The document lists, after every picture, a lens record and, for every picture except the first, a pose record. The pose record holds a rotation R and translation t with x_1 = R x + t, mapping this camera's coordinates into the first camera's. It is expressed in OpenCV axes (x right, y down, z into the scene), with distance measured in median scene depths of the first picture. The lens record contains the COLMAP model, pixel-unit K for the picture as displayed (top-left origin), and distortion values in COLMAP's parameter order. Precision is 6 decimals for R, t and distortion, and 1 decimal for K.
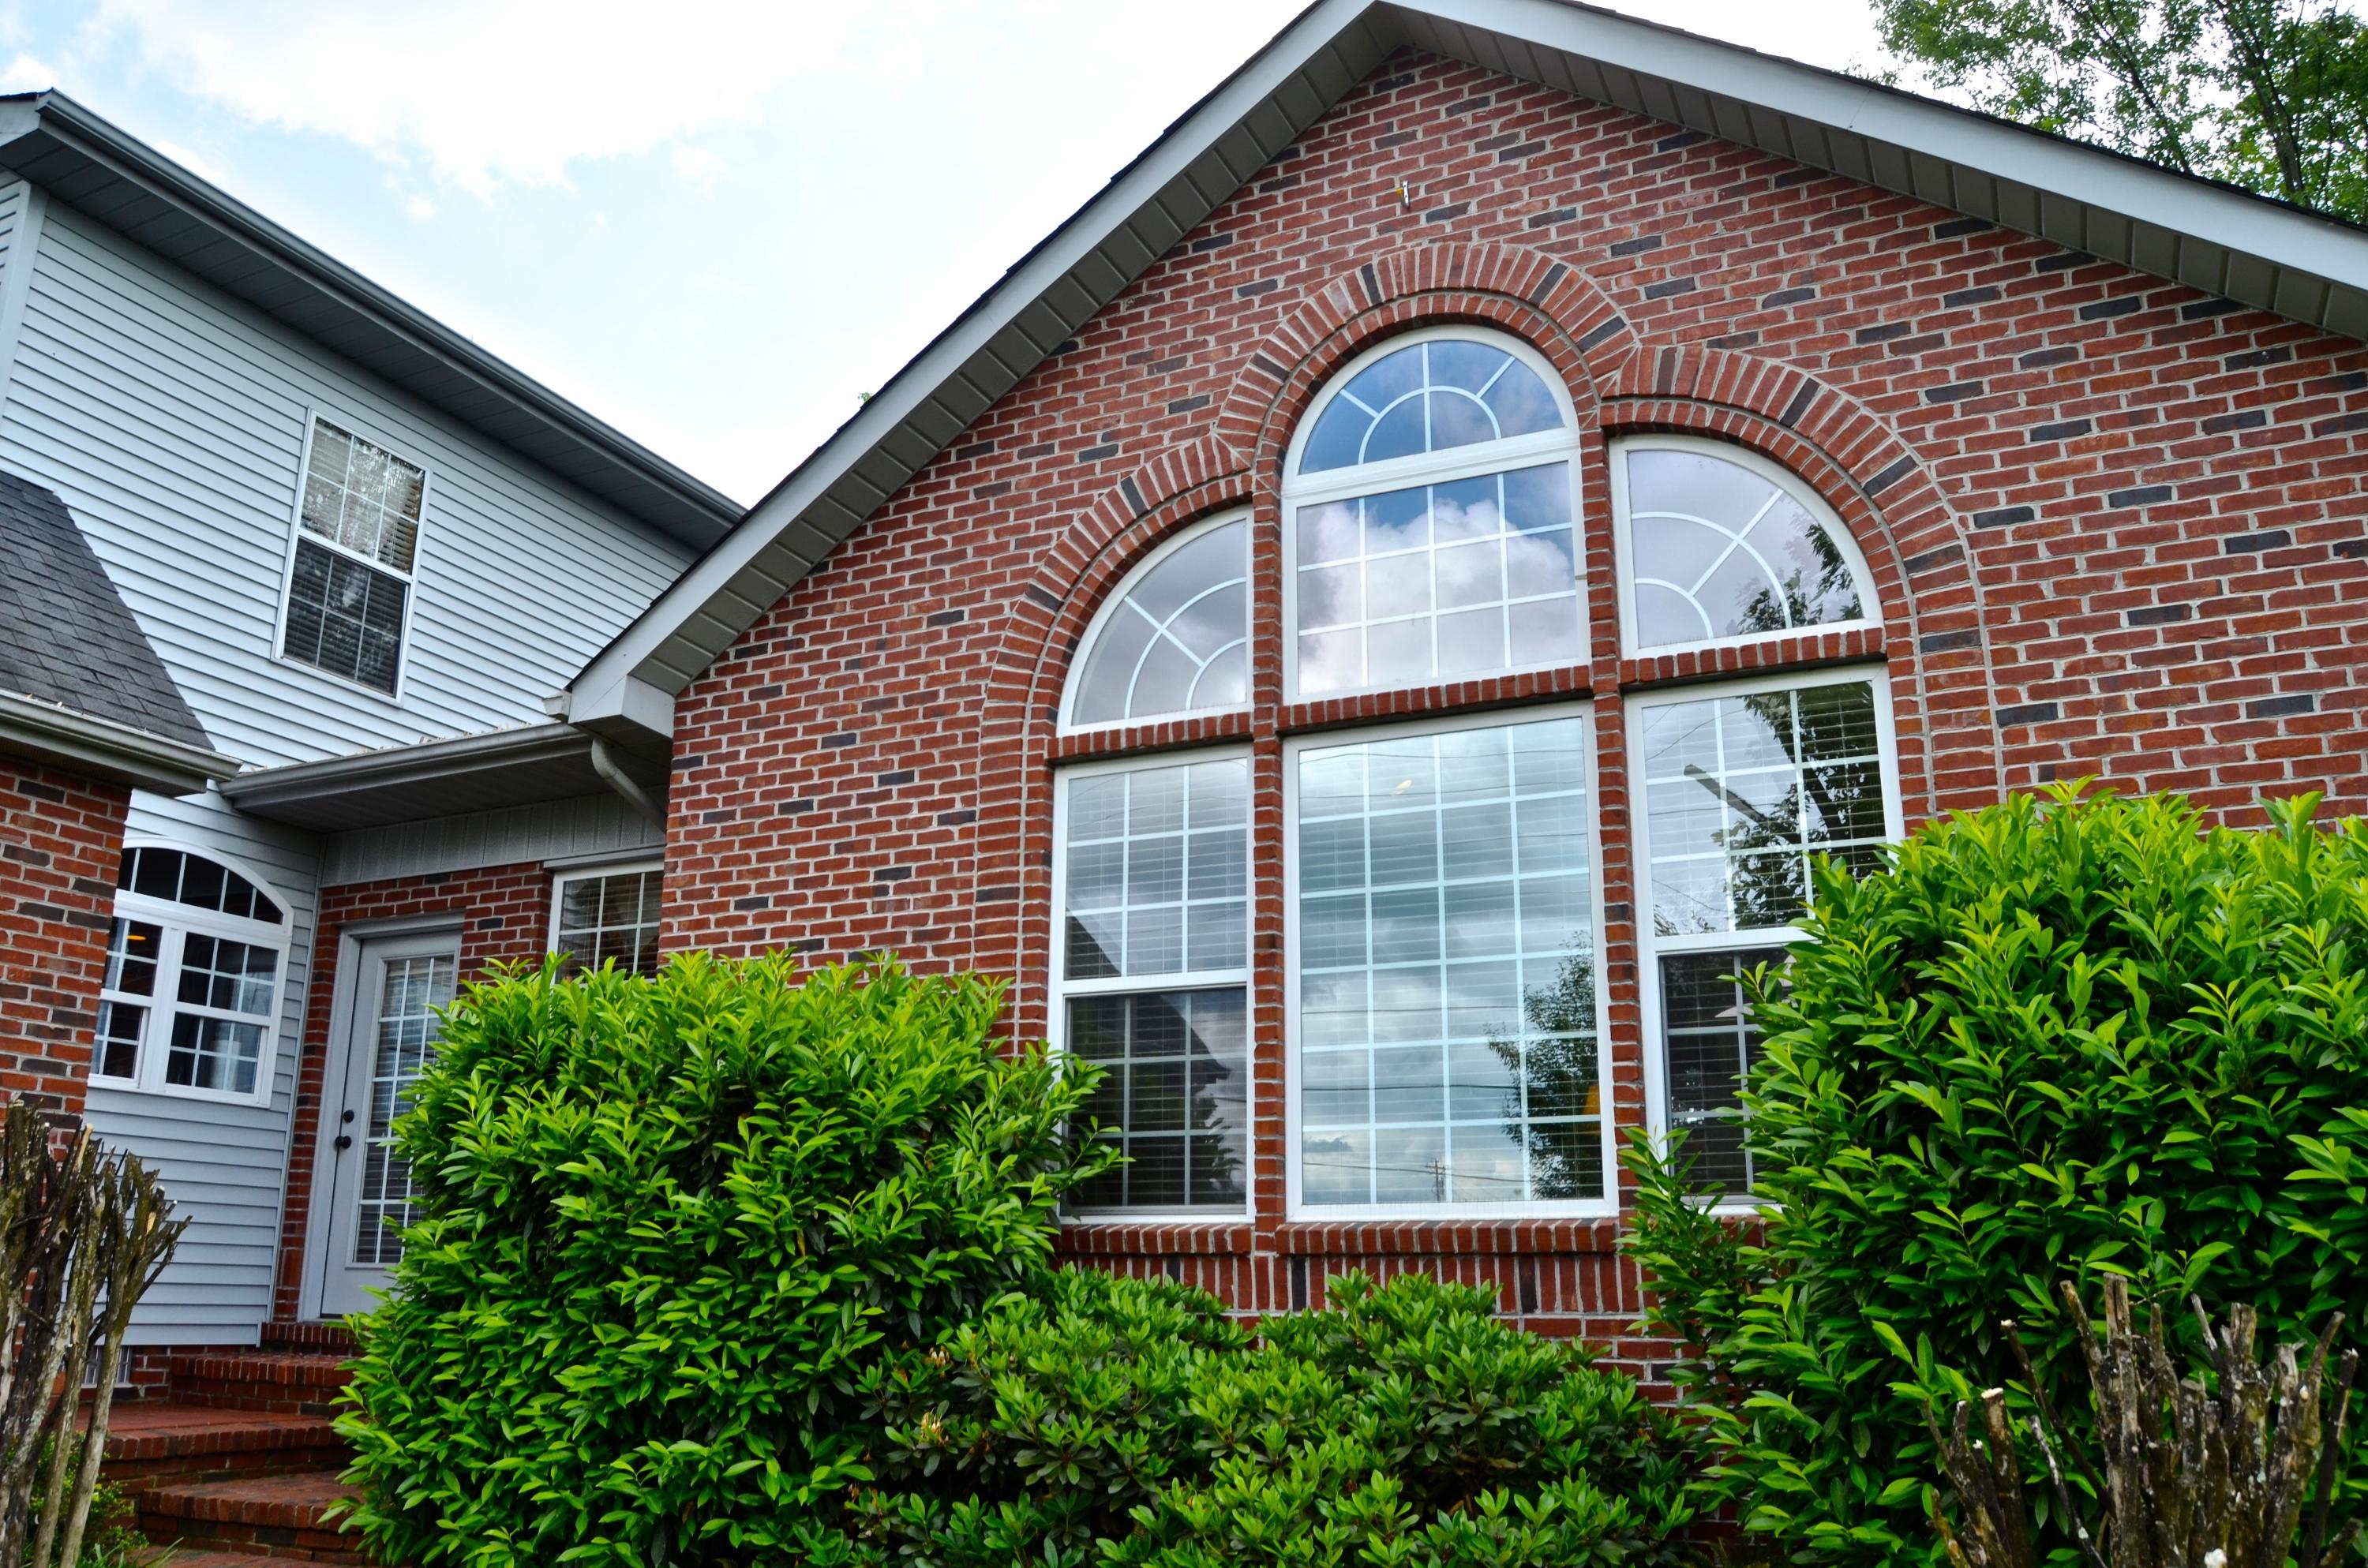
lens RADIAL K [[1853.4, 0, 1180.3], [0, 1853.4, 779.3], [0, 0, 1]] dist [-0.096844, 0.043402]
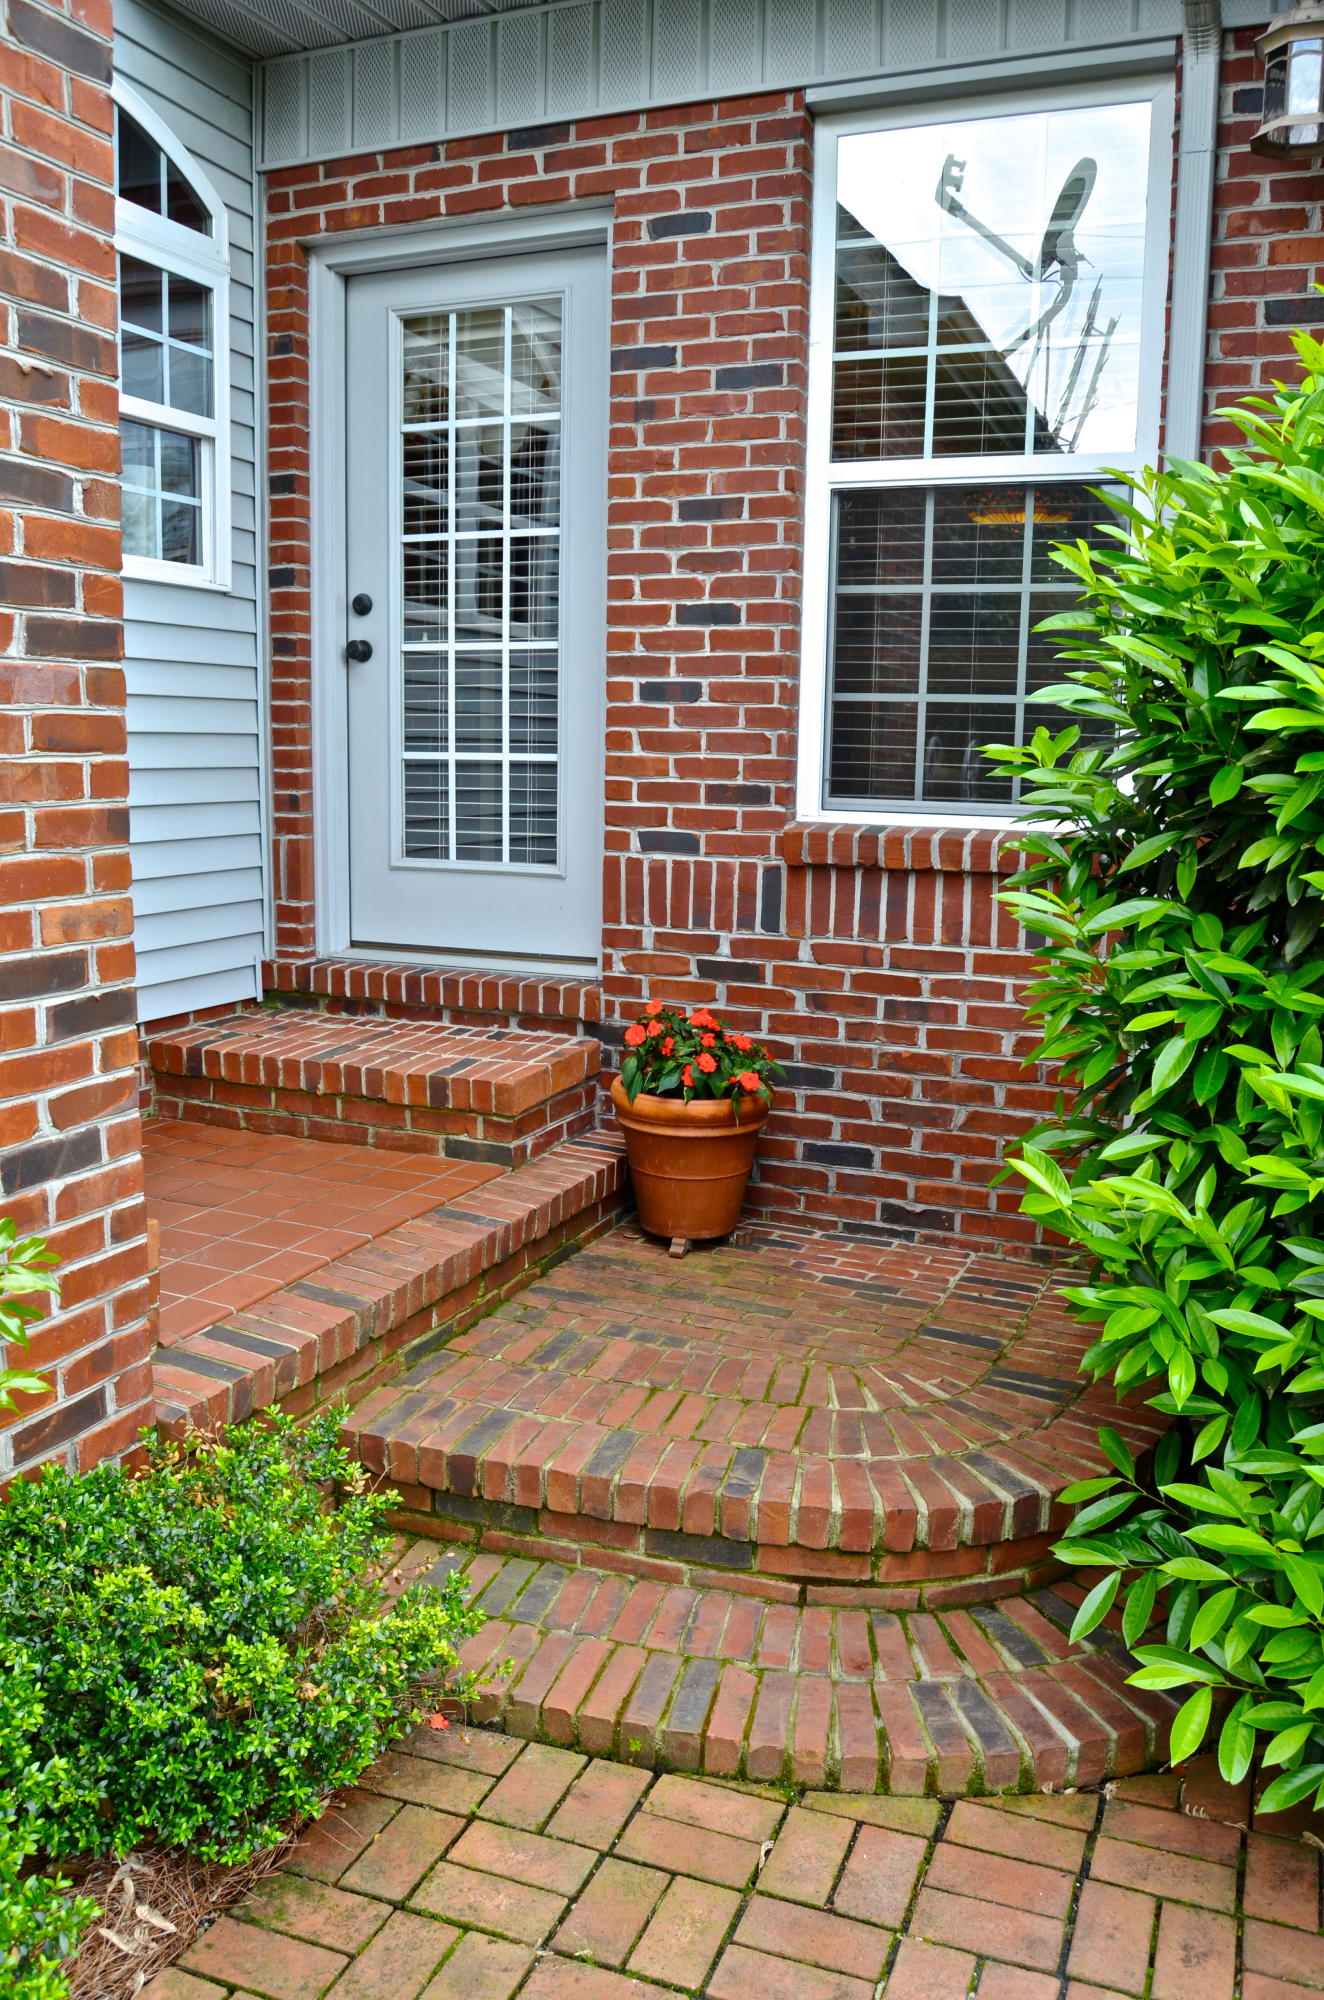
lens RADIAL K [[1565.6, 0, 665.8], [0, 1565.6, 1005.4], [0, 0, 1]] dist [-0.096844, 0.043402]
pose [[0.998520, 0.001165, 0.054368, -0.395932], [-0.024161, 0.905187, 0.424325, 0.093005], [-0.048719, -0.425011, 0.903876, 0.514282]]
